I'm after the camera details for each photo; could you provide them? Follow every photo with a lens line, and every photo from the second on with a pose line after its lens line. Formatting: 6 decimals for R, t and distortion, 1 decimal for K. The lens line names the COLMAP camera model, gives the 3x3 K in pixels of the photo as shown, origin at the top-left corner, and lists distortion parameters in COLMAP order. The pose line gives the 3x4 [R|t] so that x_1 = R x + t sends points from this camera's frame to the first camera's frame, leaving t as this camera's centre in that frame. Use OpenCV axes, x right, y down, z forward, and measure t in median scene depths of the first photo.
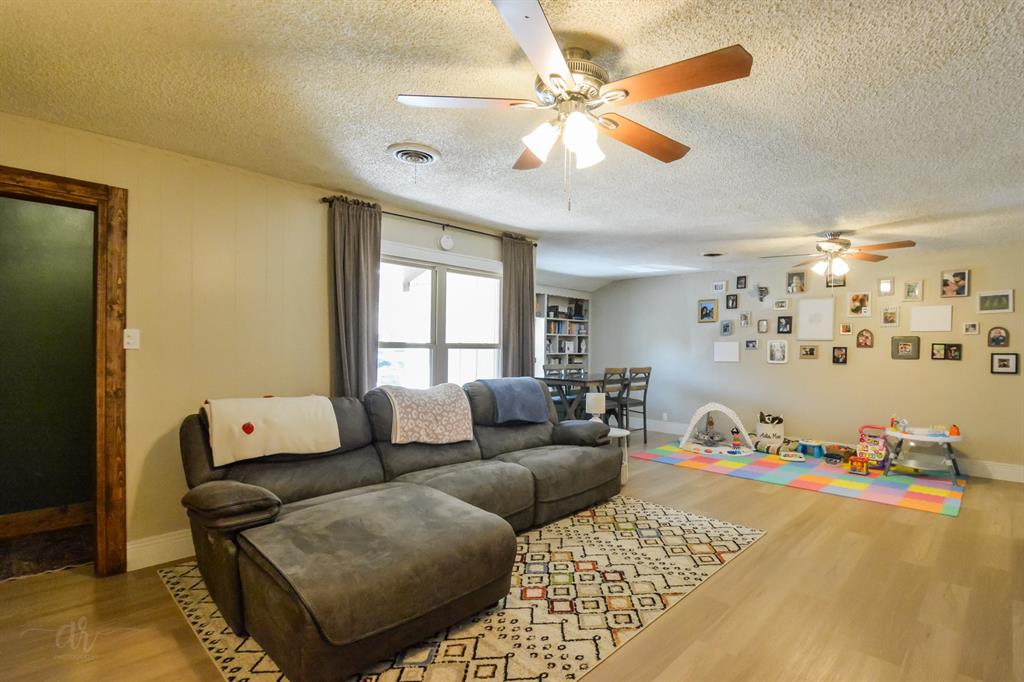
lens RADIAL K [[512.8, 0, 516.0], [0, 512.8, 359.5], [0, 0, 1]] dist [0.002995, 0.000738]
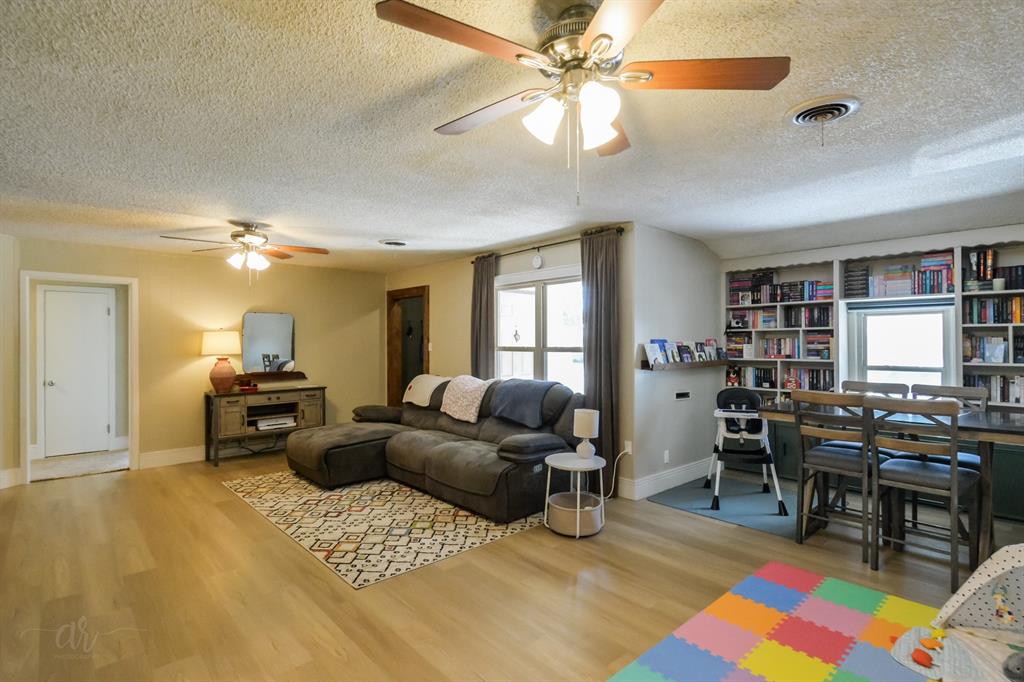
lens RADIAL K [[469.3, 0, 512.0], [0, 469.3, 341.0], [0, 0, 1]] dist [-0.001073, -0.000927]
pose [[-0.041139, -0.019091, -0.998971, 1.142379], [-0.022377, 0.999584, -0.018181, -0.030411], [0.998903, 0.021606, -0.041549, 1.200059]]
